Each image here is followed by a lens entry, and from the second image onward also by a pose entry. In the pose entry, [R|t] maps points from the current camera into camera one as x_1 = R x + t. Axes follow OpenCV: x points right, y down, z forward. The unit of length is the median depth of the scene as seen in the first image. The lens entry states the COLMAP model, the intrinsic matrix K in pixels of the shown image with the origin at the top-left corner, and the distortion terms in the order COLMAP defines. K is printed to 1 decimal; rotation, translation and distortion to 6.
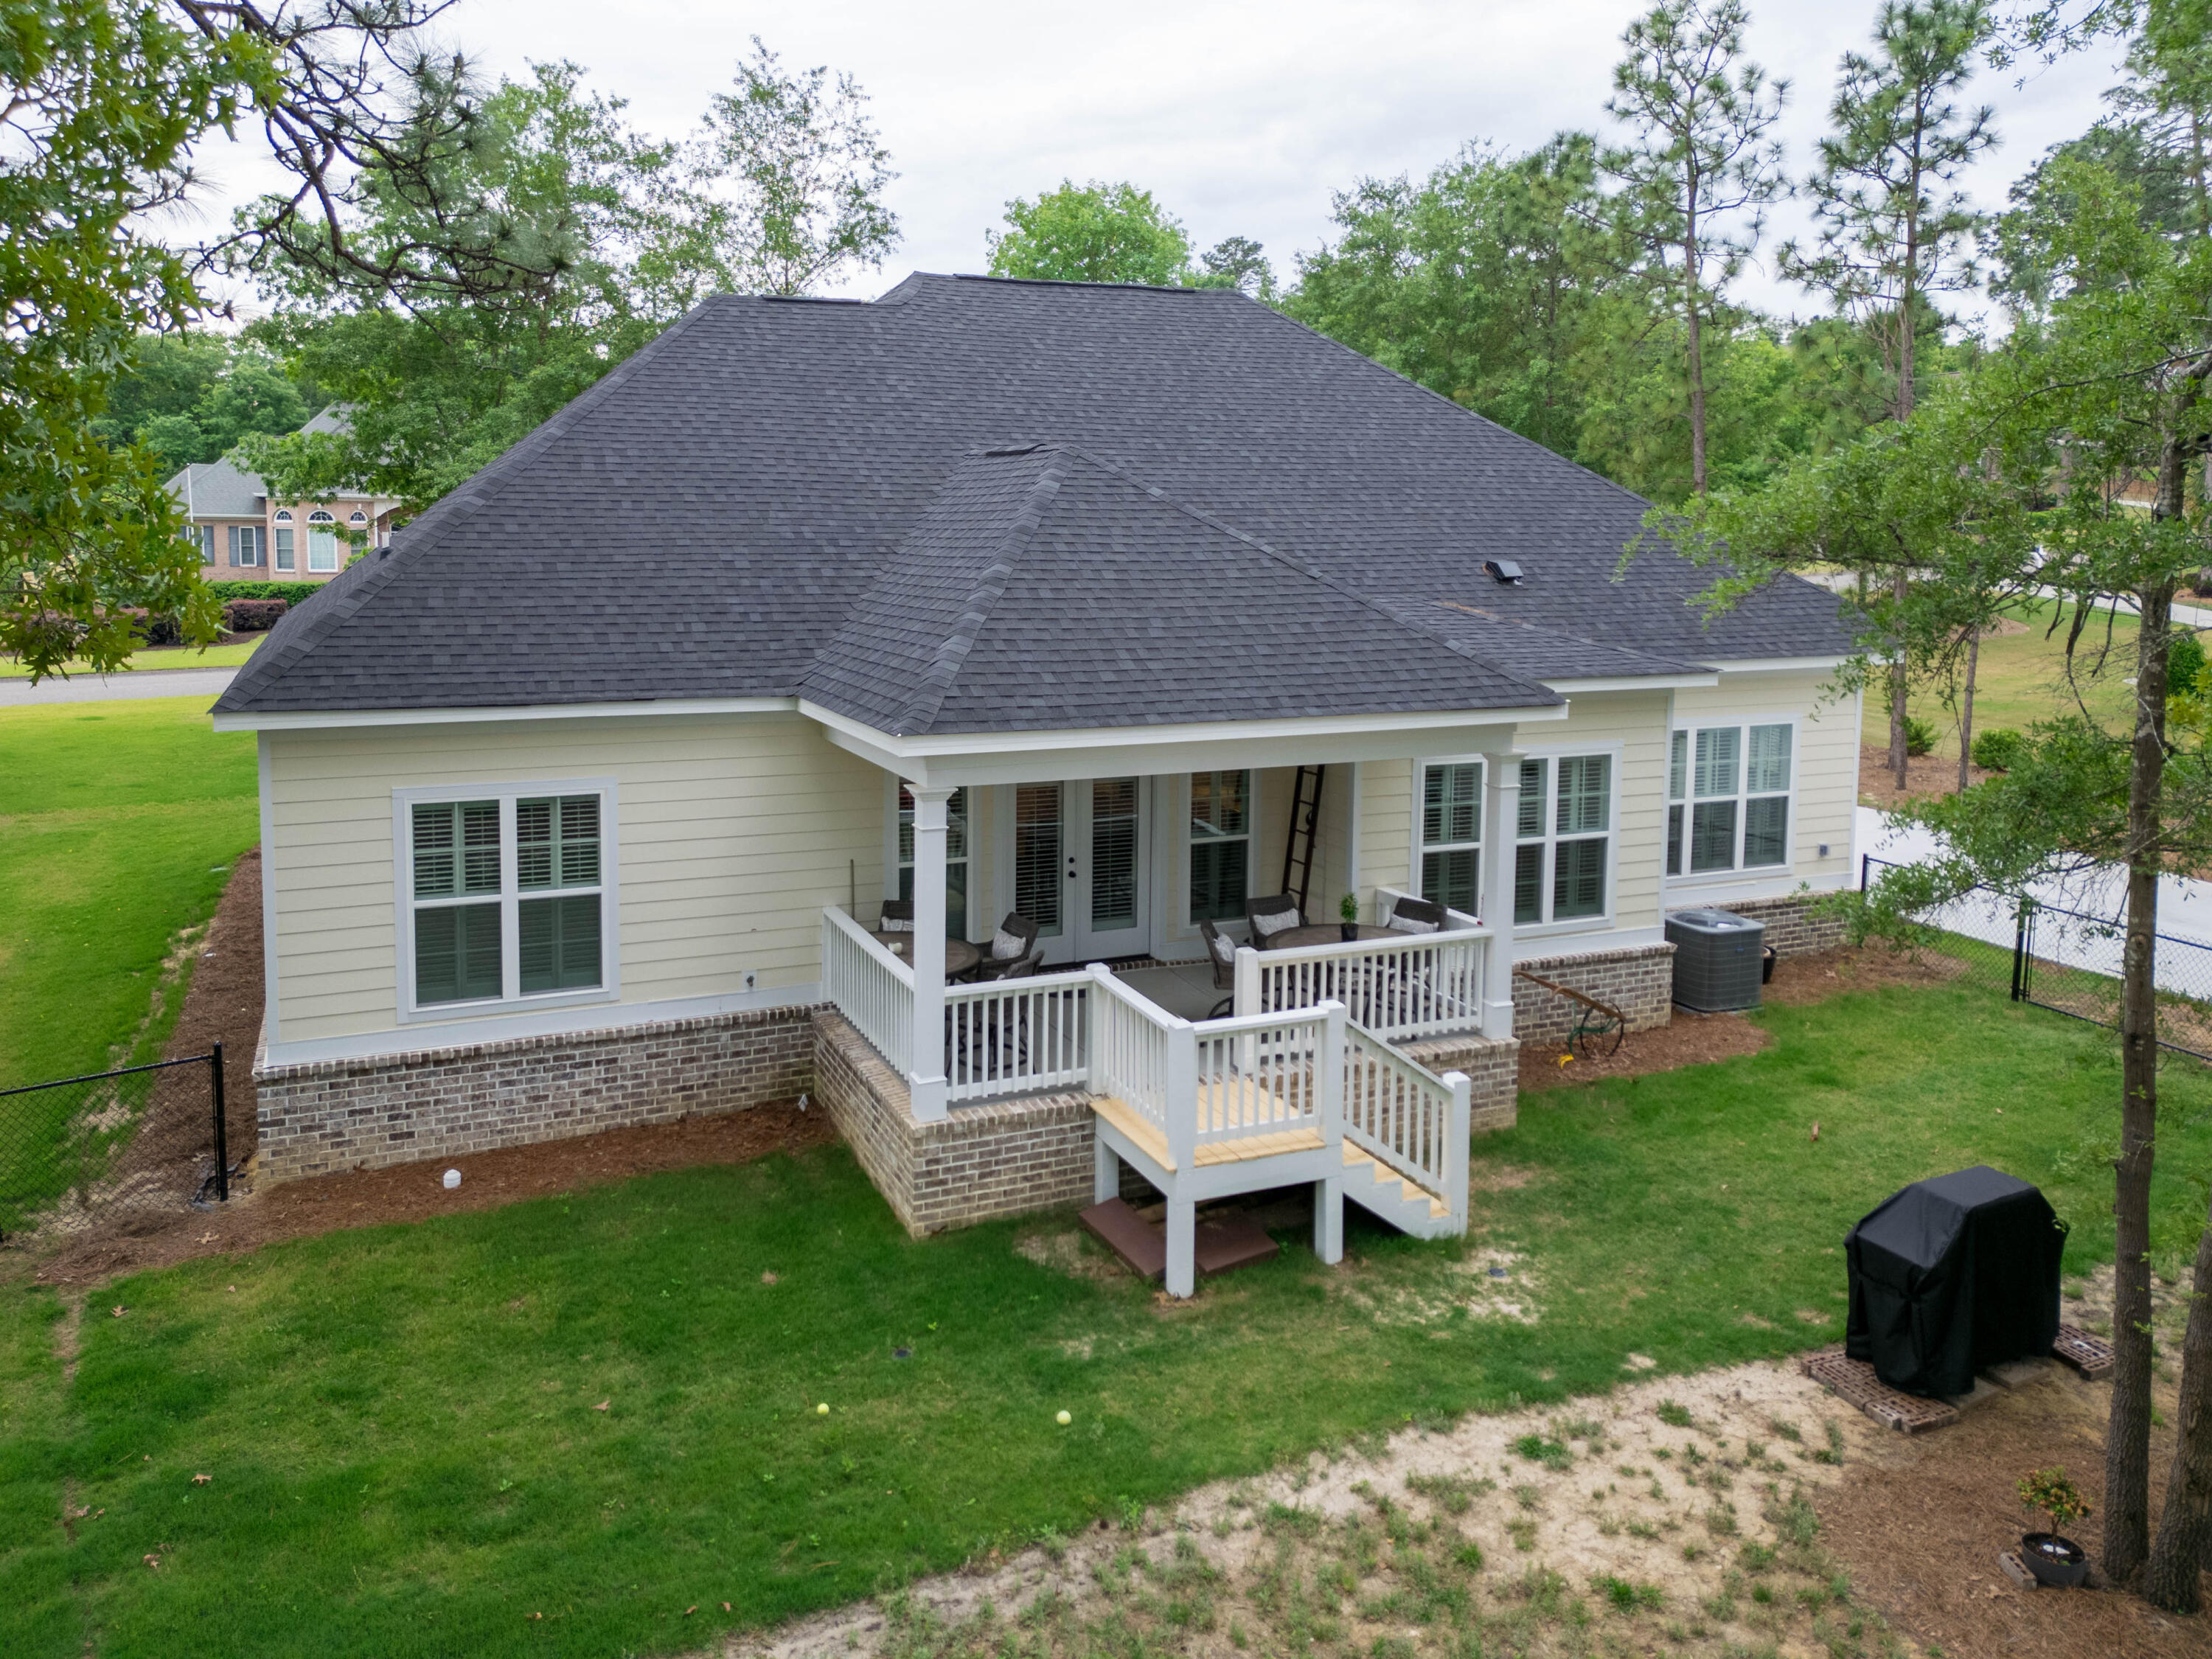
lens RADIAL K [[1605.1, 0, 1106.9], [0, 1605.1, 670.2], [0, 0, 1]] dist [0.083229, -0.081185]
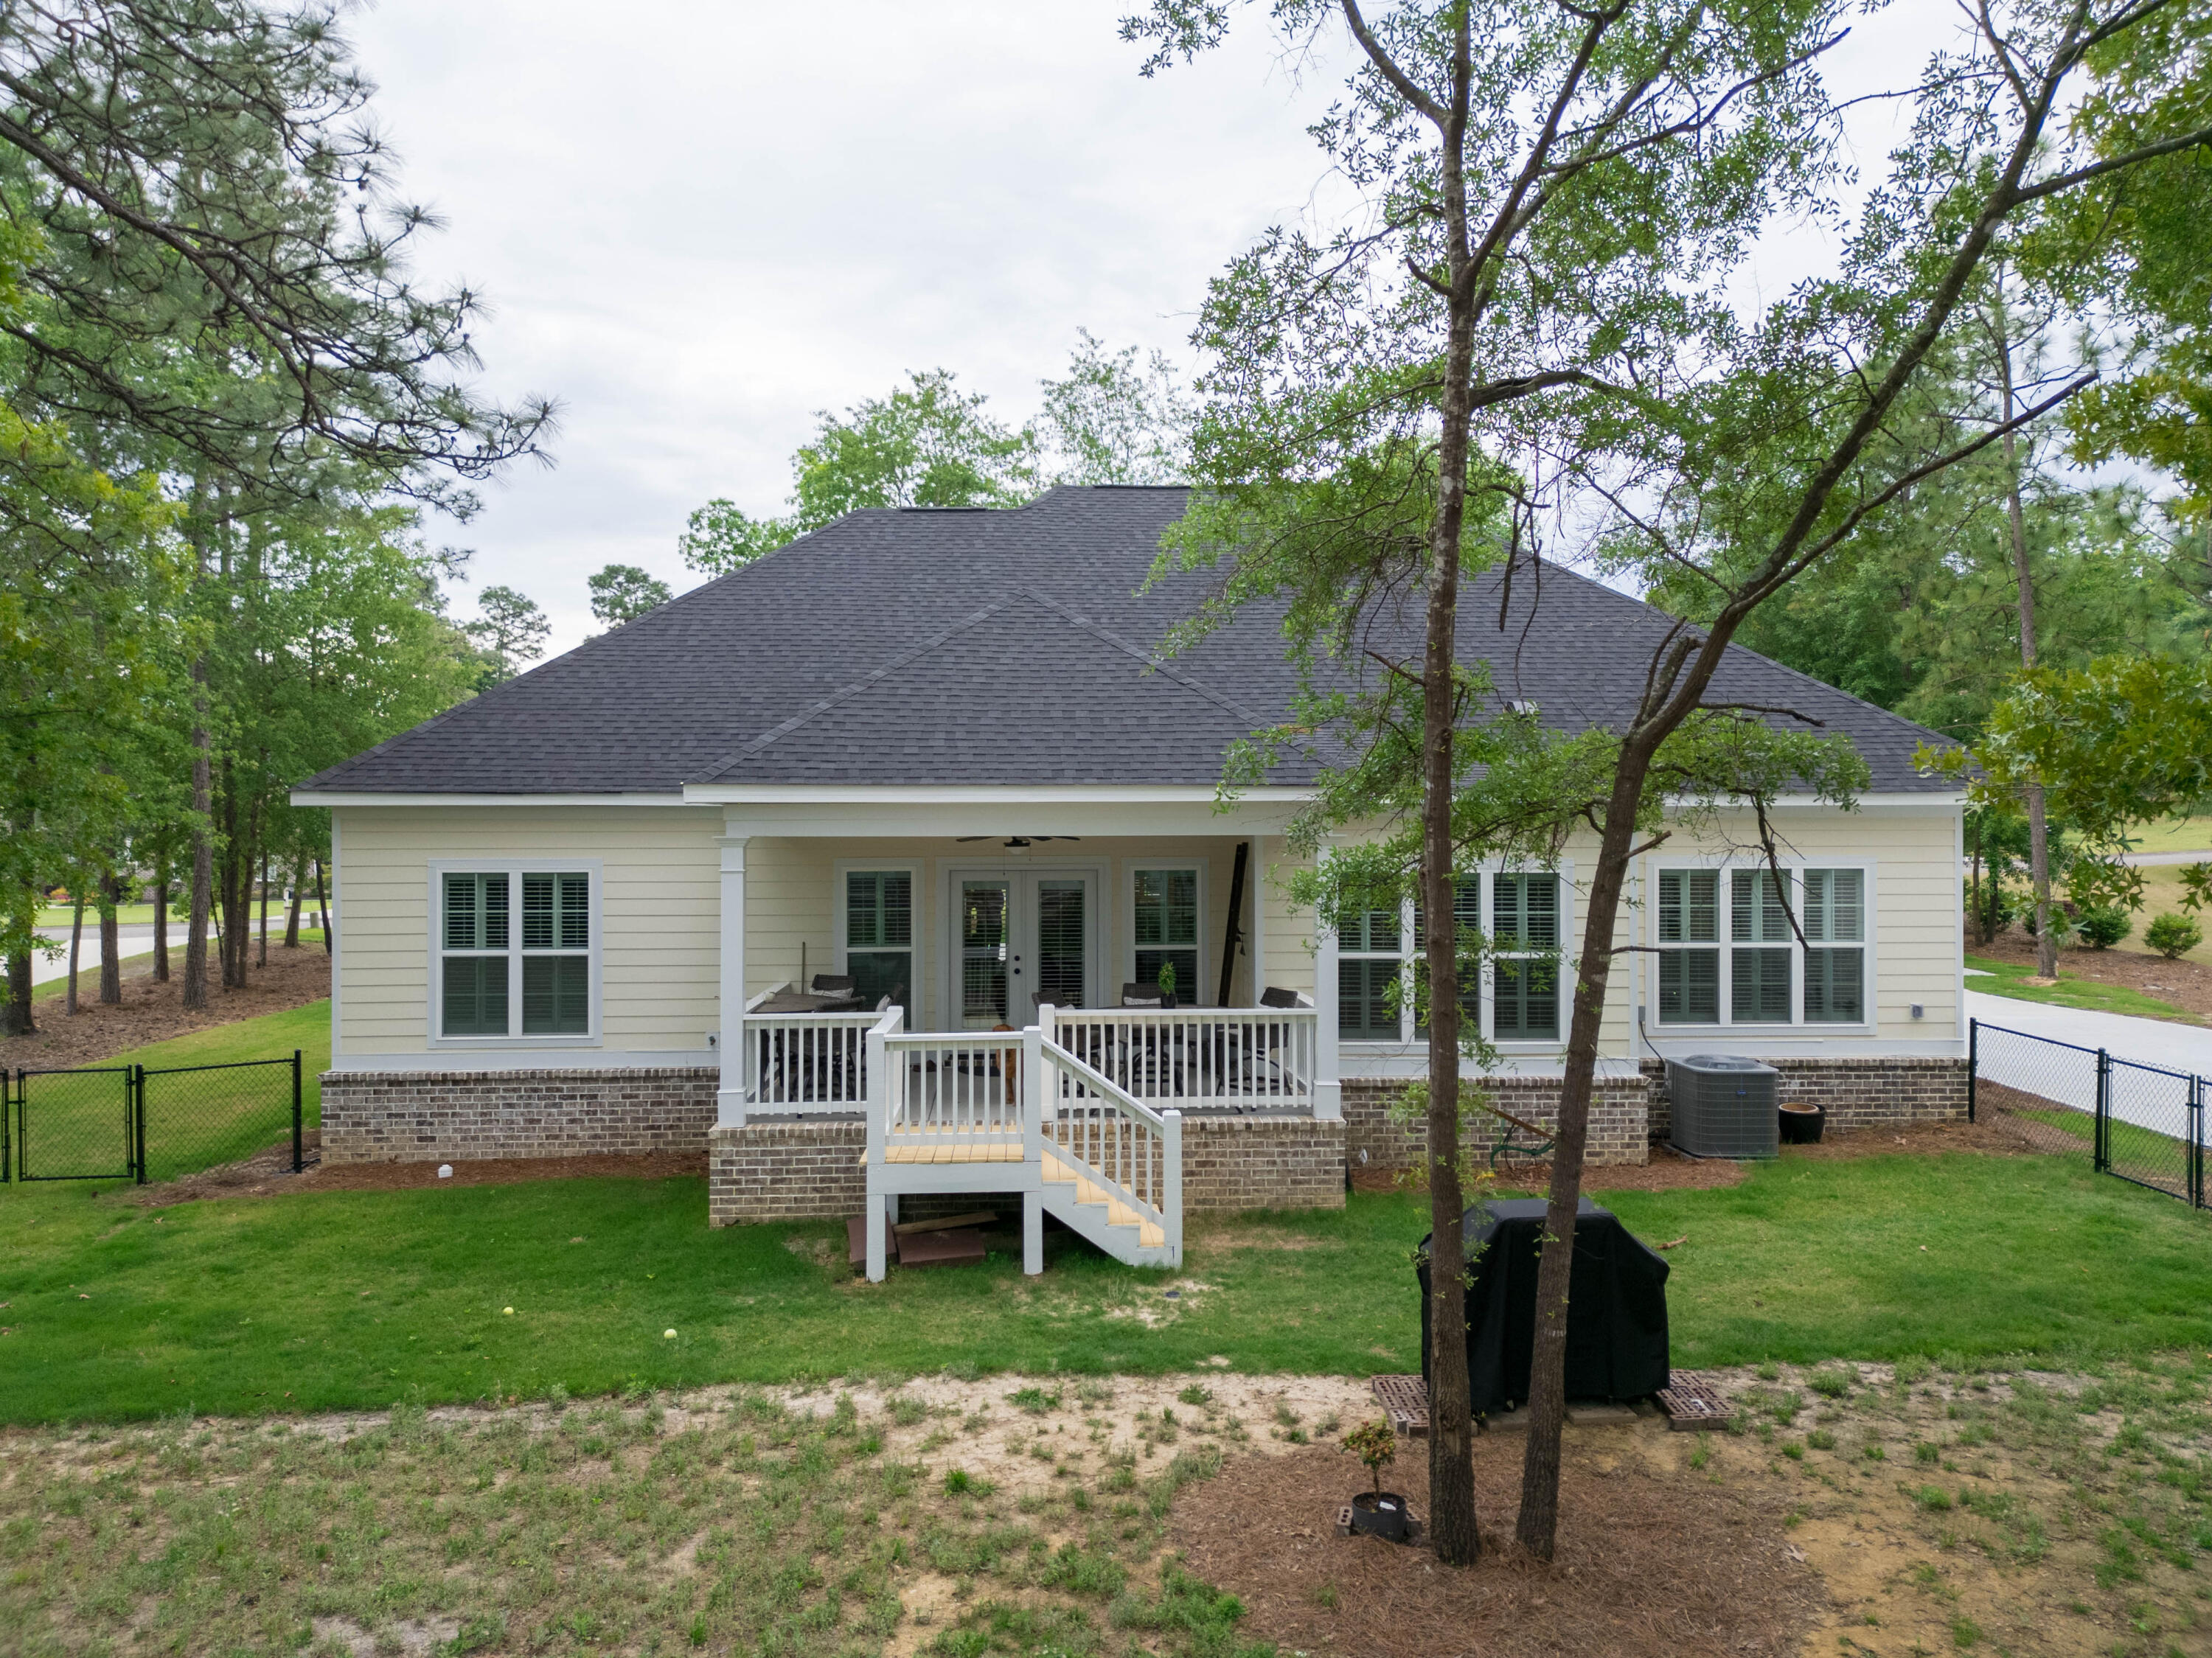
lens RADIAL K [[1555.5, 0, 1107.7], [0, 1555.5, 811.8], [0, 0, 1]] dist [0.080863, -0.097812]
pose [[0.942859, -0.010878, -0.333014, 0.474522], [-0.020135, 0.995780, -0.089535, 0.134999], [0.332583, 0.091124, 0.938661, 0.014338]]
